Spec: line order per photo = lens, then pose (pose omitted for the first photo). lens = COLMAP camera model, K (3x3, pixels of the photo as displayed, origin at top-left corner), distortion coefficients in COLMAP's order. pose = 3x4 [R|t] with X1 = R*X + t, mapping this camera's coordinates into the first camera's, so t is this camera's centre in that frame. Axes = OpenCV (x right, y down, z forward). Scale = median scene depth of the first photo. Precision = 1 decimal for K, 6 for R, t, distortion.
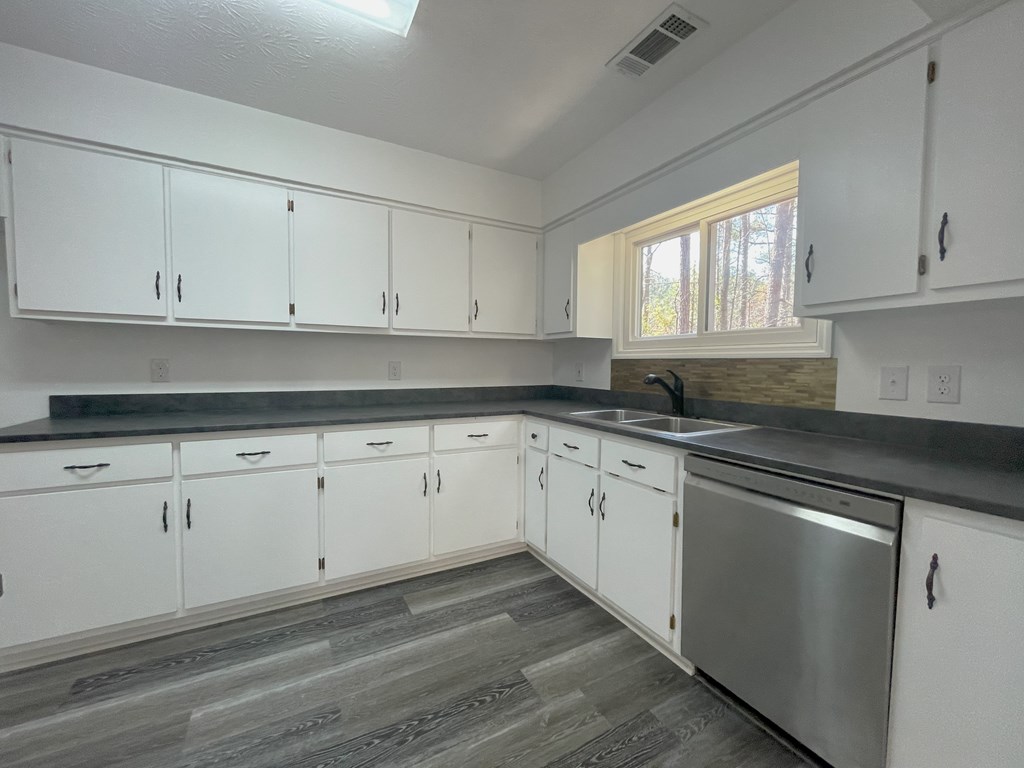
lens RADIAL K [[418.3, 0, 512.0], [0, 418.3, 384.0], [0, 0, 1]] dist [-0.001372, 0.000043]
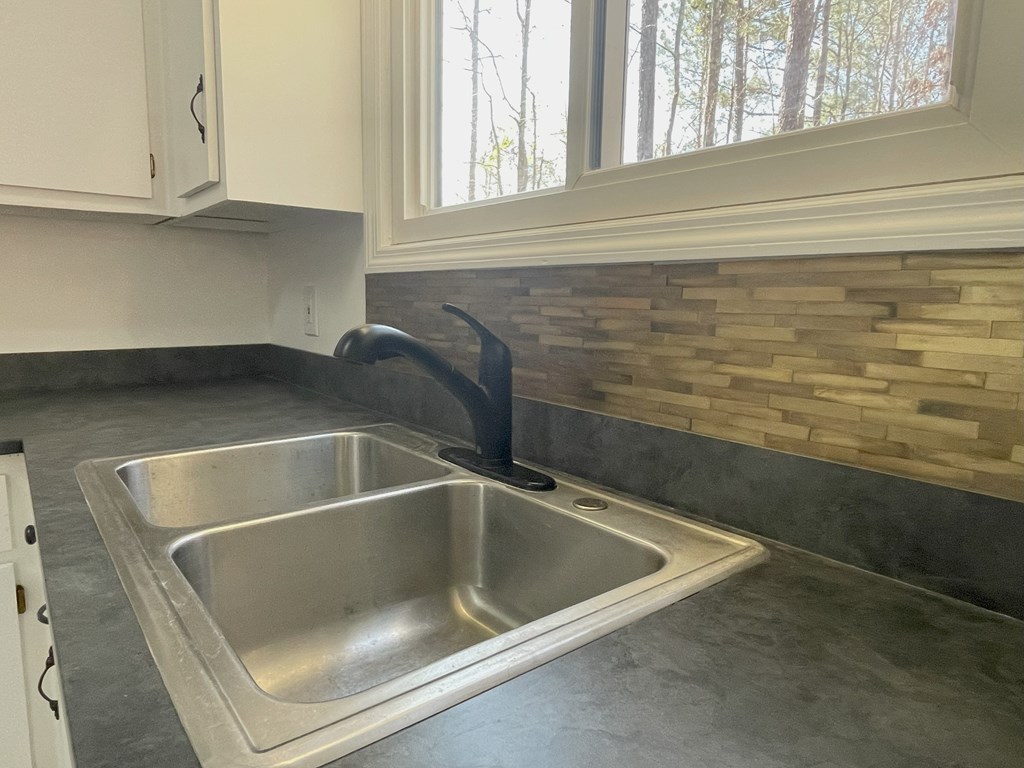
lens RADIAL K [[638.8, 0, 512.0], [0, 638.8, 384.0], [0, 0, 1]] dist [-0.005901, -0.000719]
pose [[0.984375, -0.010847, 0.175748, 0.331766], [-0.003901, 0.996513, 0.083350, -0.017288], [-0.176039, -0.082733, 0.980900, 0.573682]]
